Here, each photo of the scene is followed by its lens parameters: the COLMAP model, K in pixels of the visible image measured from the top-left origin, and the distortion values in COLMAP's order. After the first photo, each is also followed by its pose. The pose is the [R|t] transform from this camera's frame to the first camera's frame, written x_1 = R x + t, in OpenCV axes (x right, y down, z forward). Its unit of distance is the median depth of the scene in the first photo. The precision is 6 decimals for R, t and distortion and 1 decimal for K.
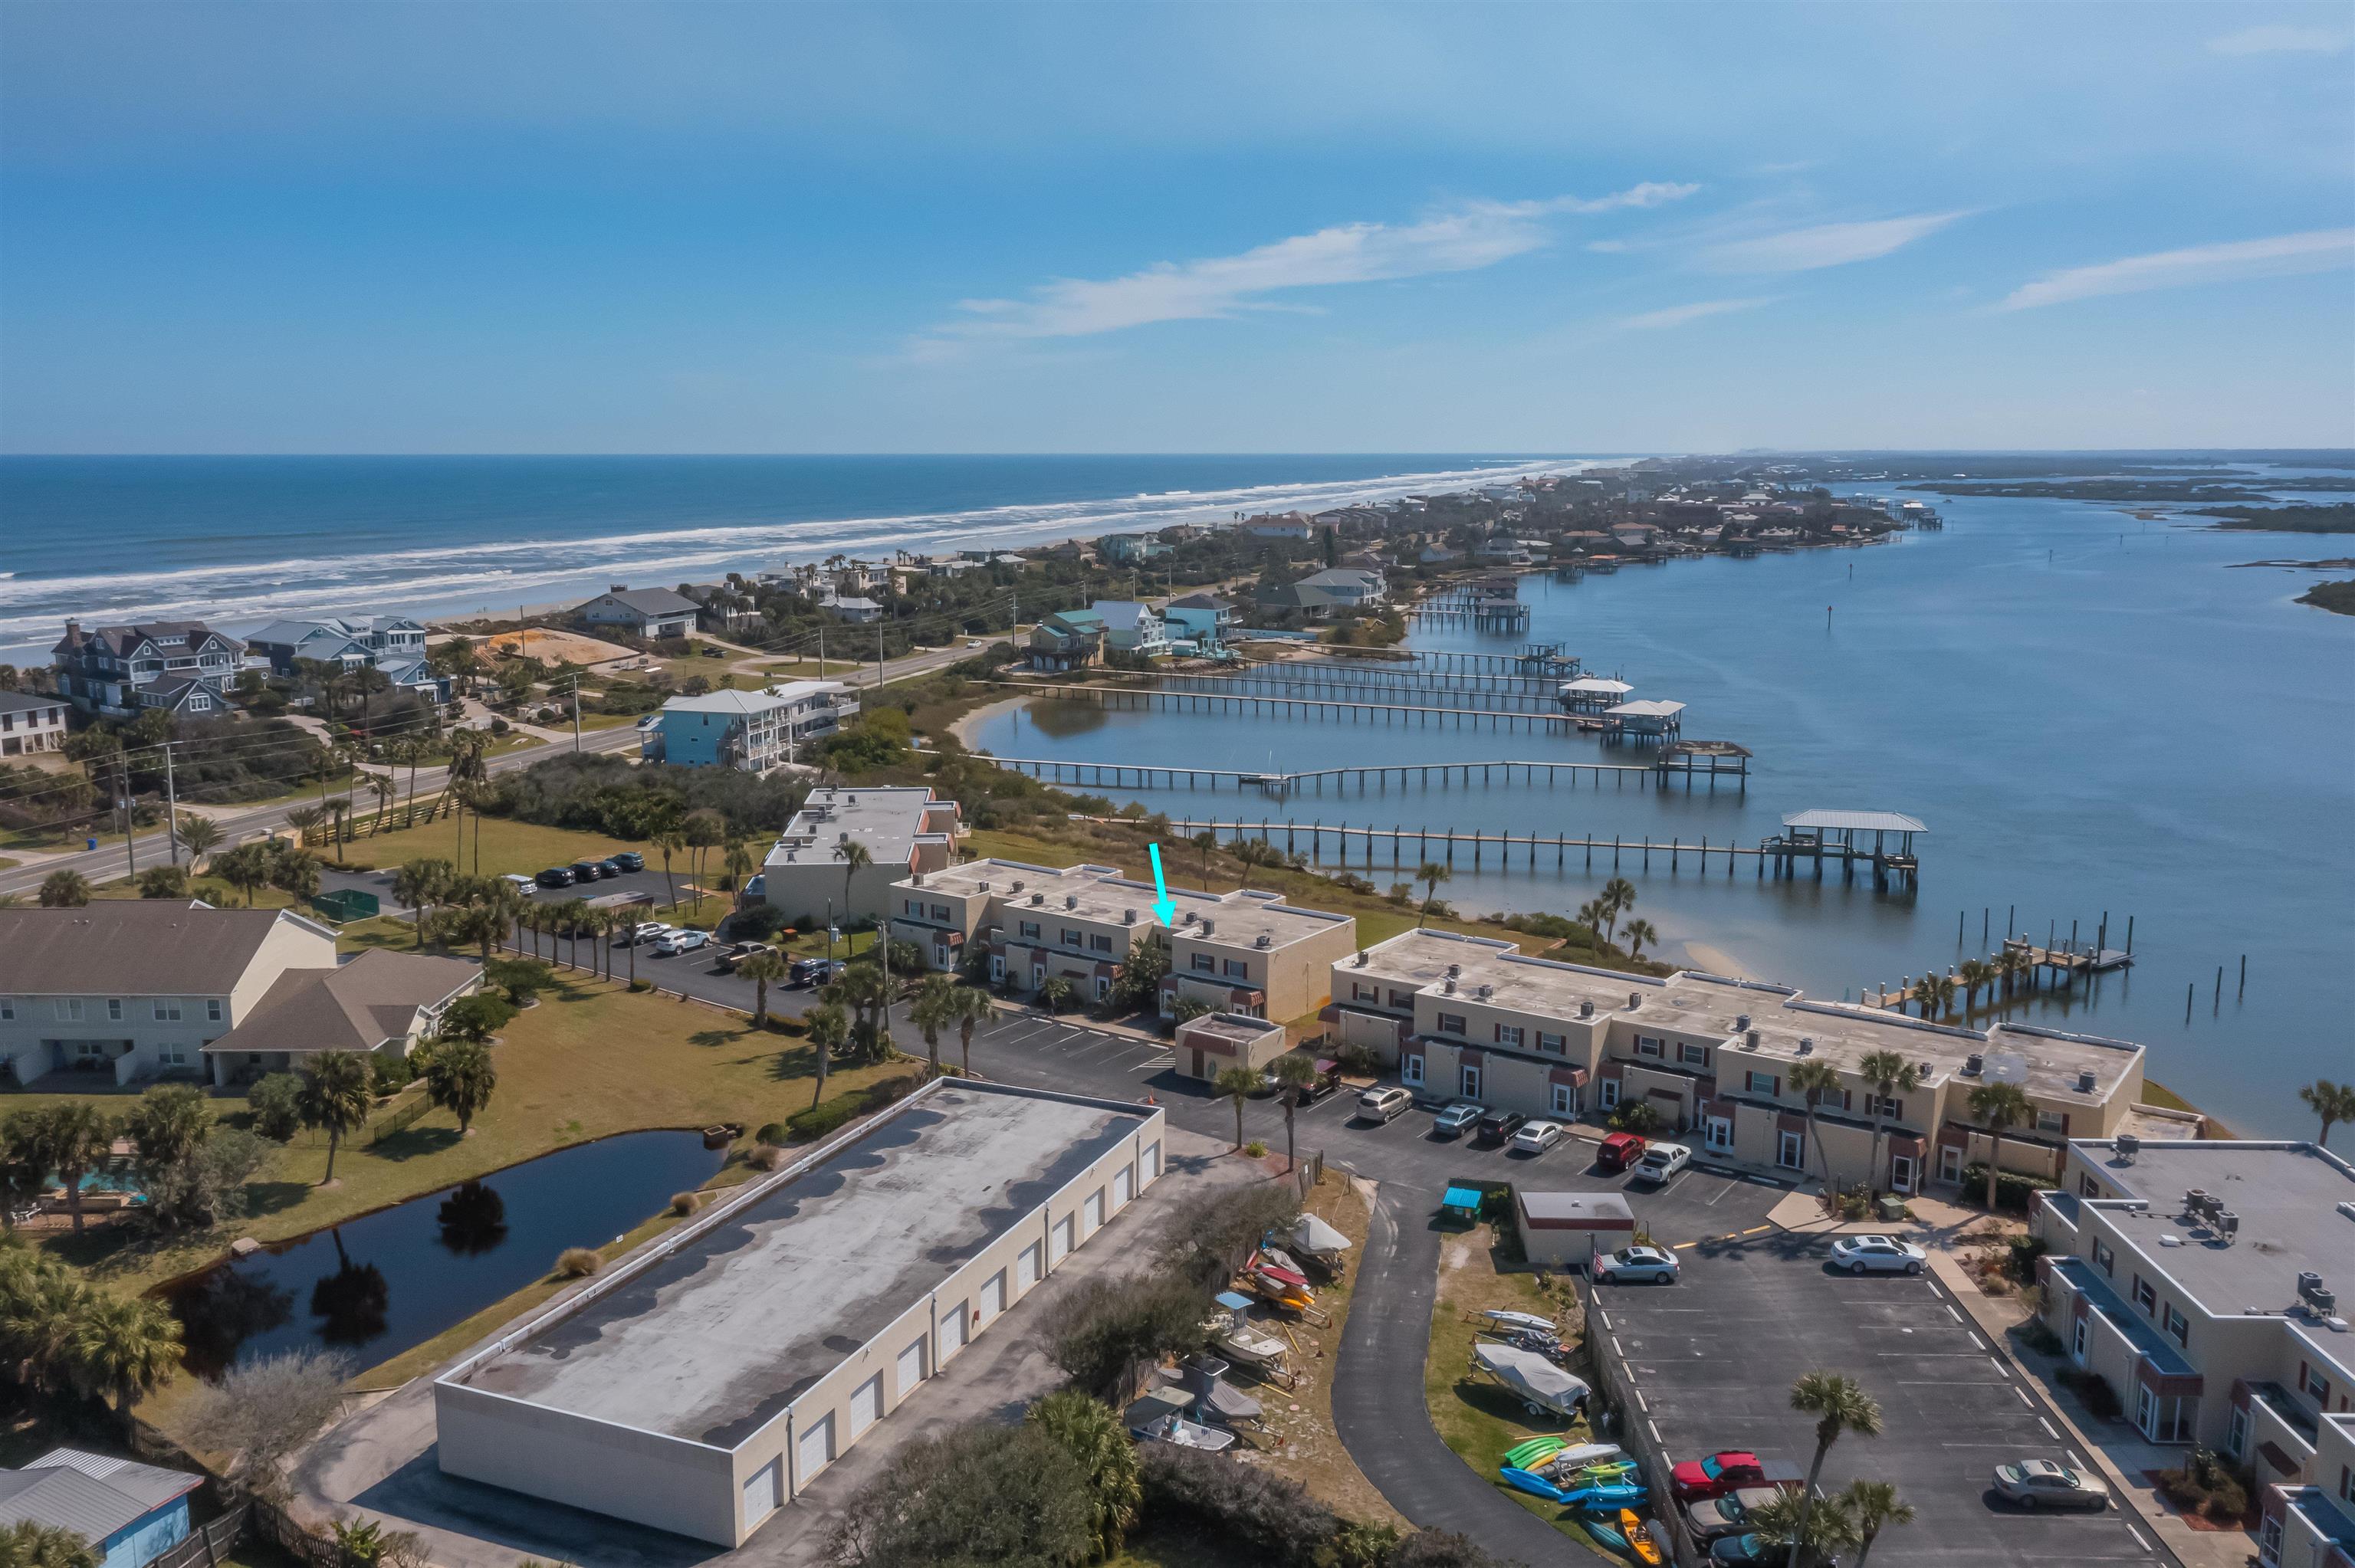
lens RADIAL K [[1874.6, 0, 1177.5], [0, 1874.6, 784.0], [0, 0, 1]] dist [0.004147, 0.001380]
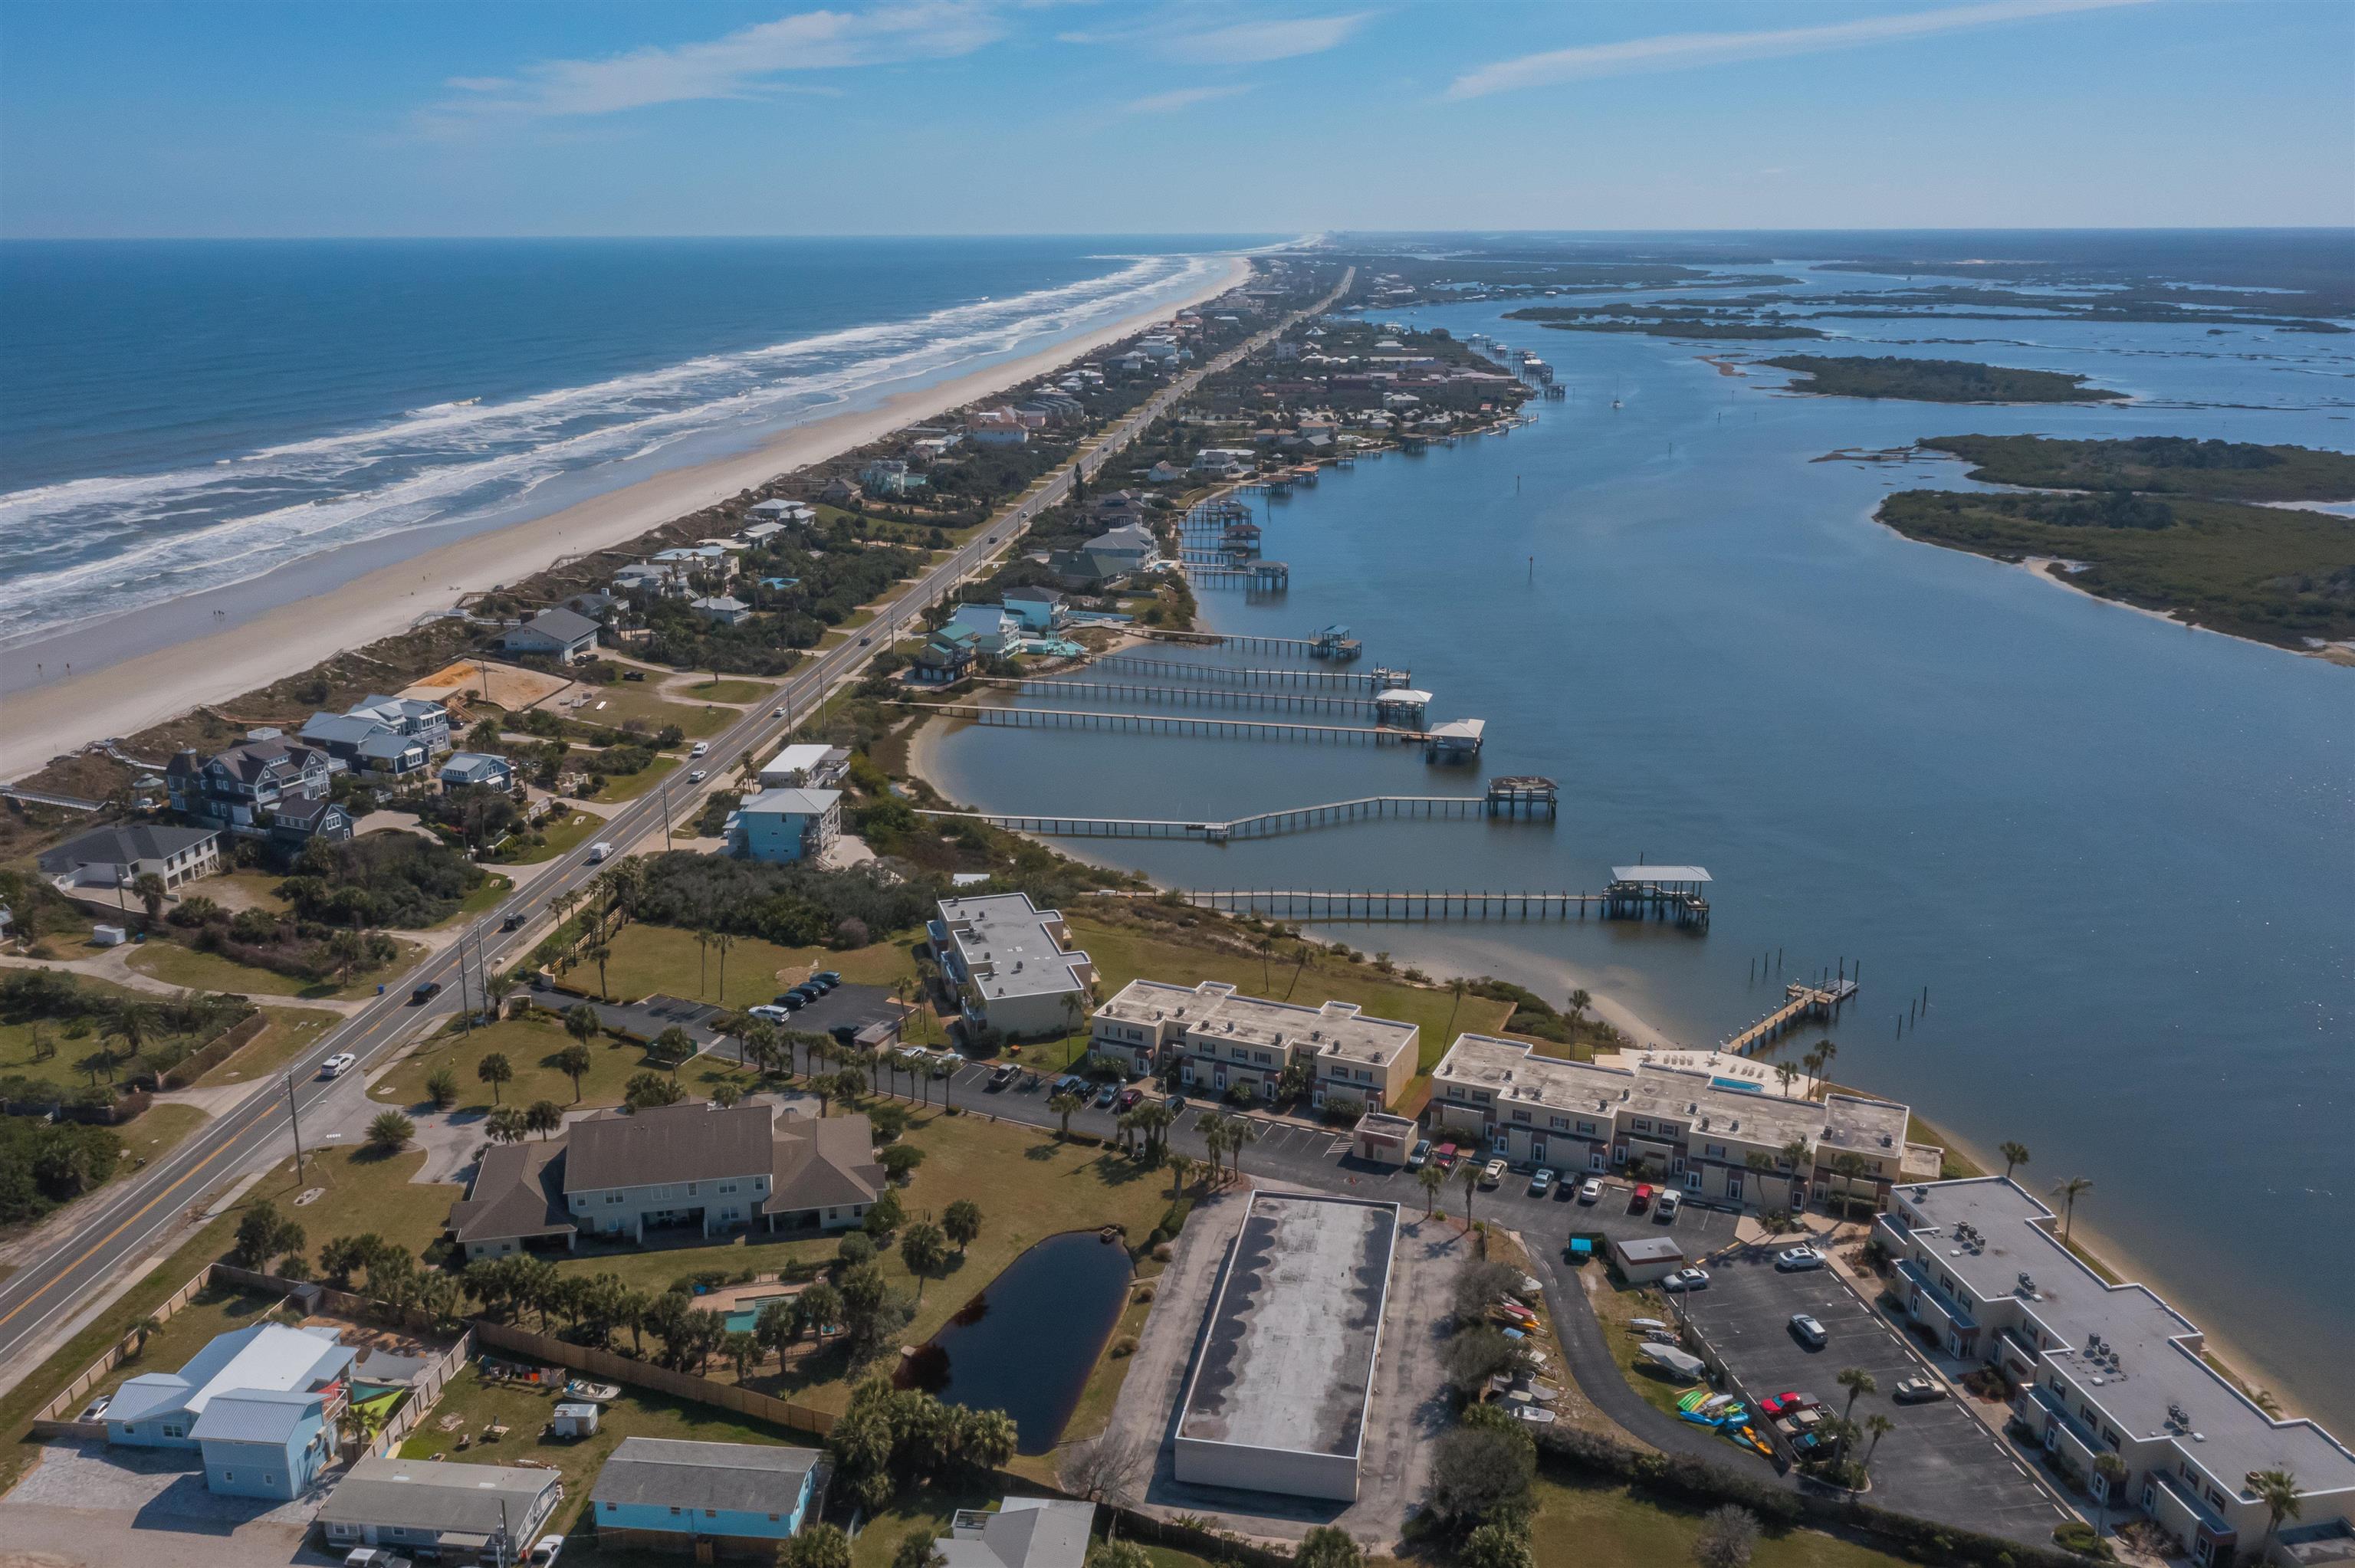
lens RADIAL K [[1856.7, 0, 1185.1], [0, 1856.7, 784.5], [0, 0, 1]] dist [-0.001377, 0.010387]
pose [[0.978186, -0.058302, 0.199383, -0.466899], [0.036678, 0.993201, 0.110484, -0.364560], [-0.204468, -0.100761, 0.973673, -0.521730]]
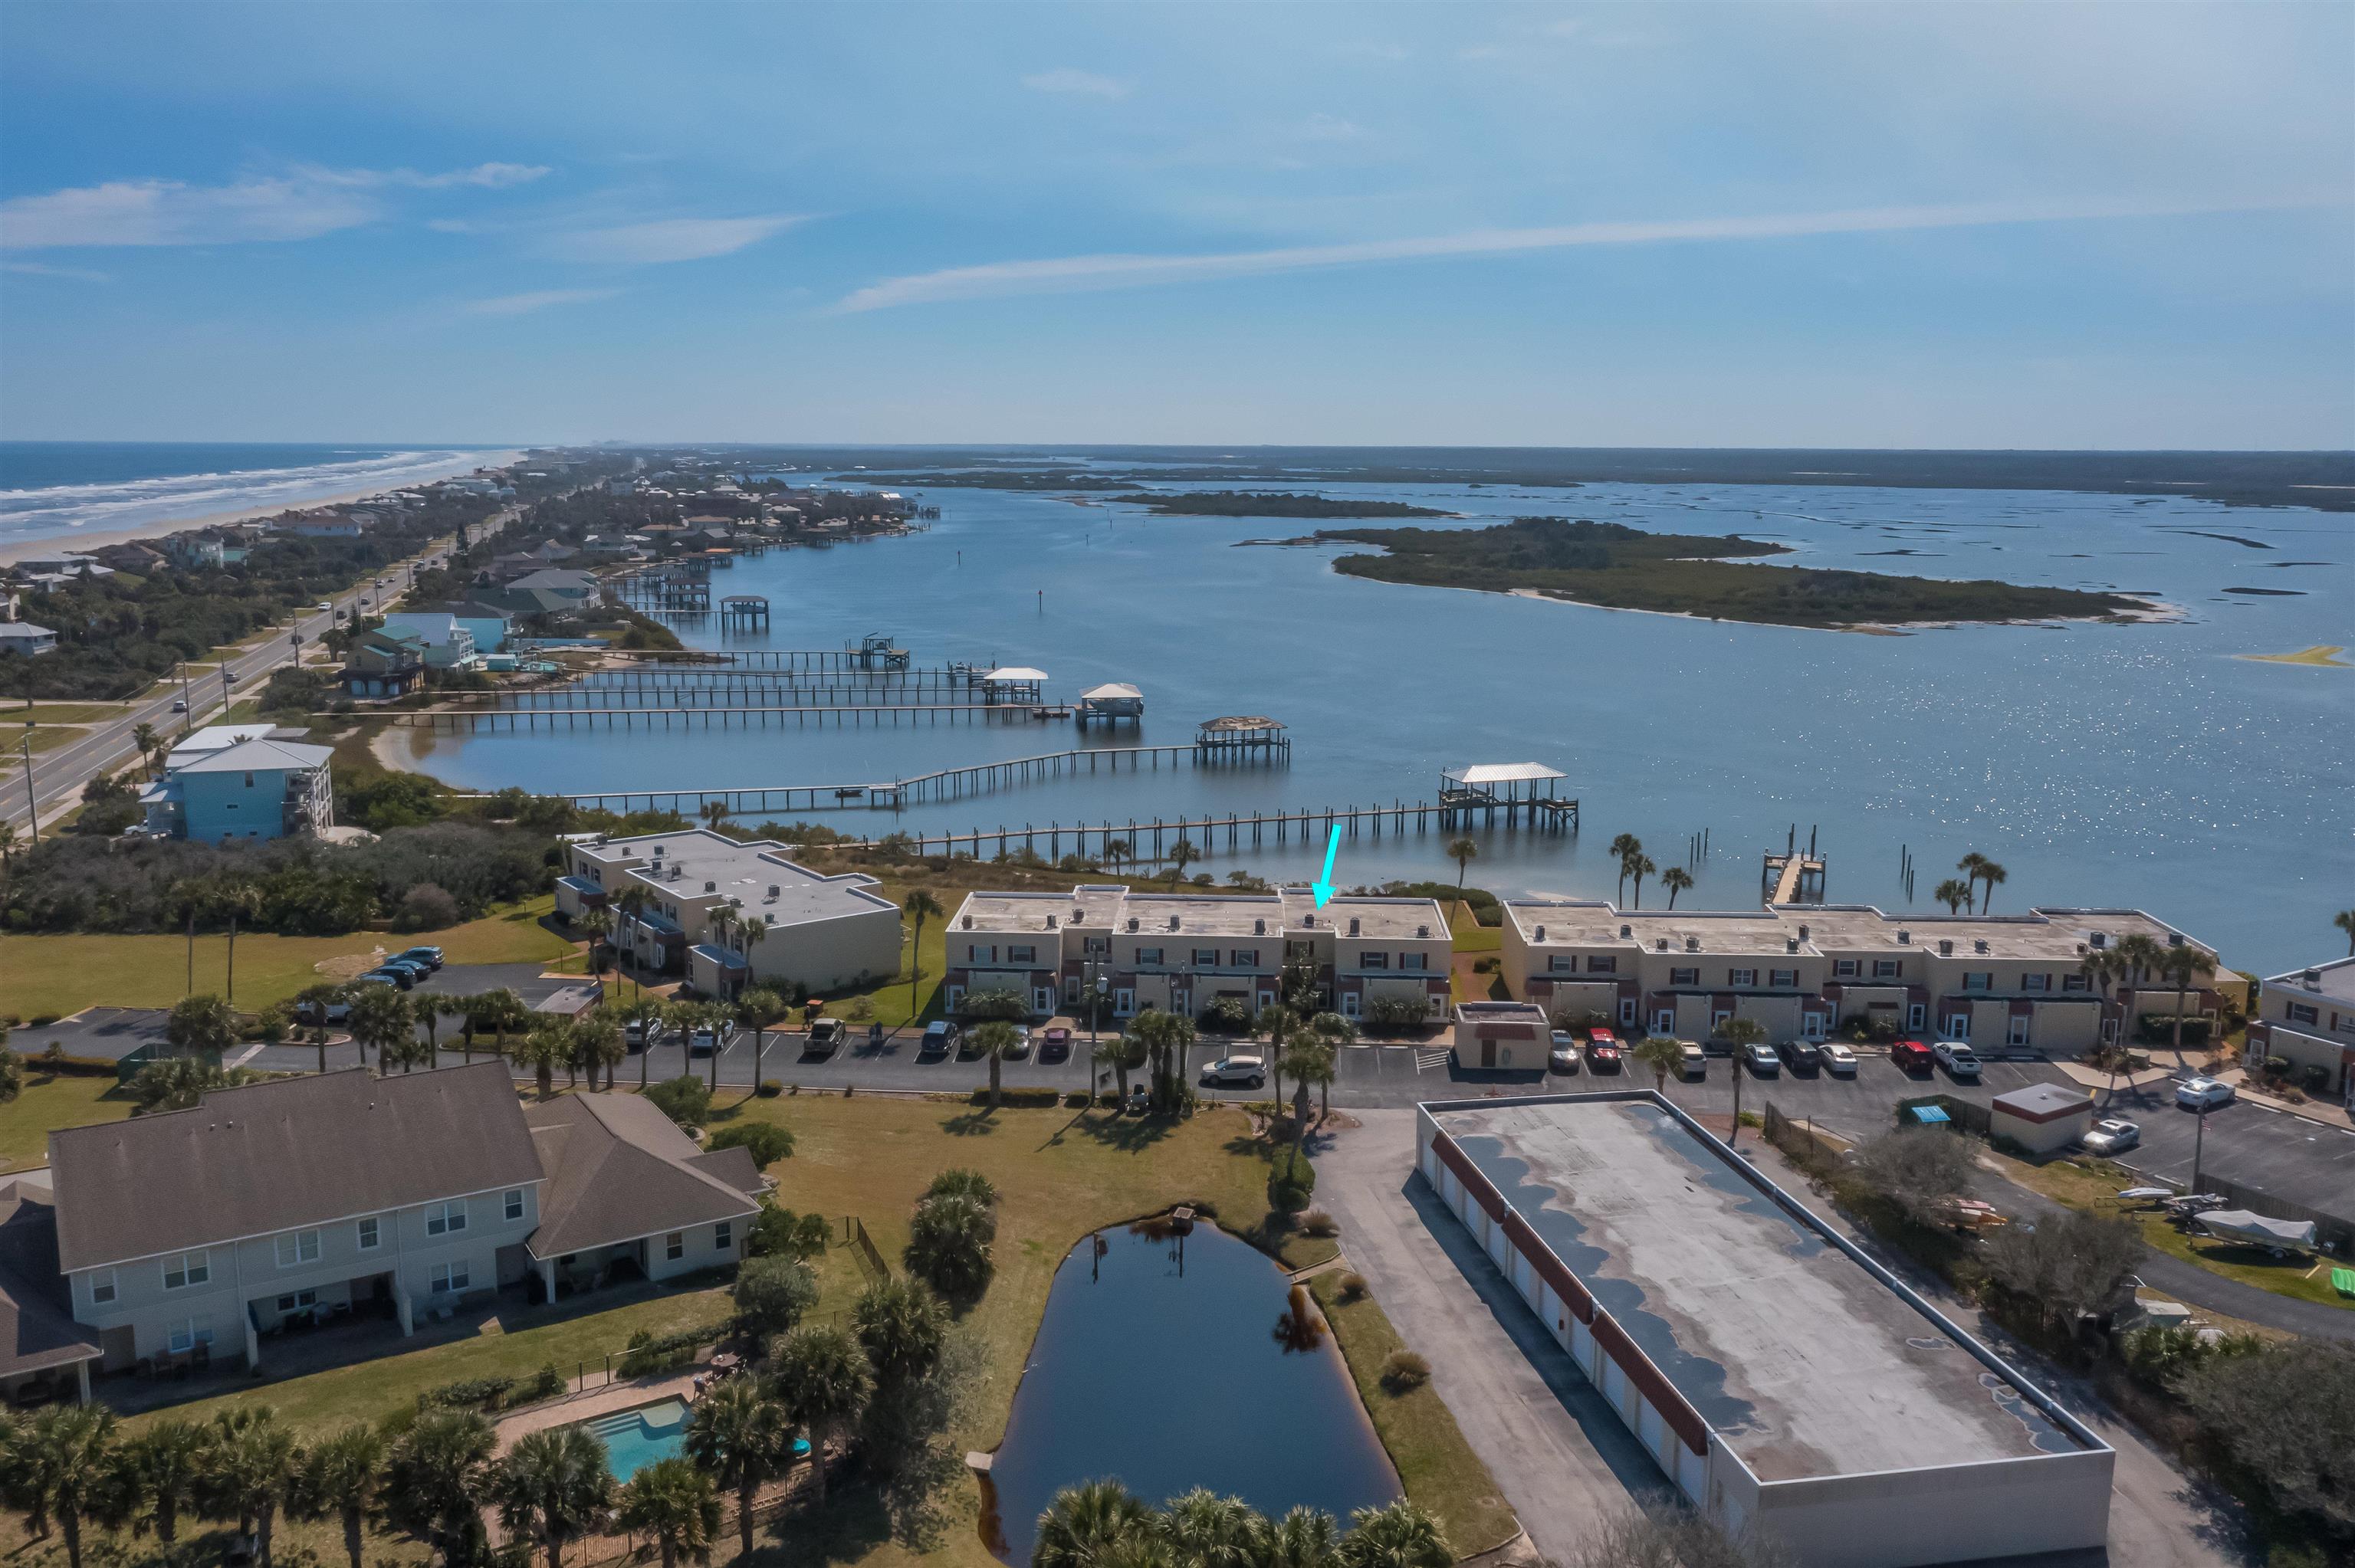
lens RADIAL K [[1874.6, 0, 1177.5], [0, 1874.6, 784.0], [0, 0, 1]] dist [0.004147, 0.001380]
pose [[0.838848, -0.091398, 0.536638, -0.689184], [0.088952, 0.995568, 0.030515, -0.043198], [-0.537049, 0.022138, 0.843261, 0.245431]]
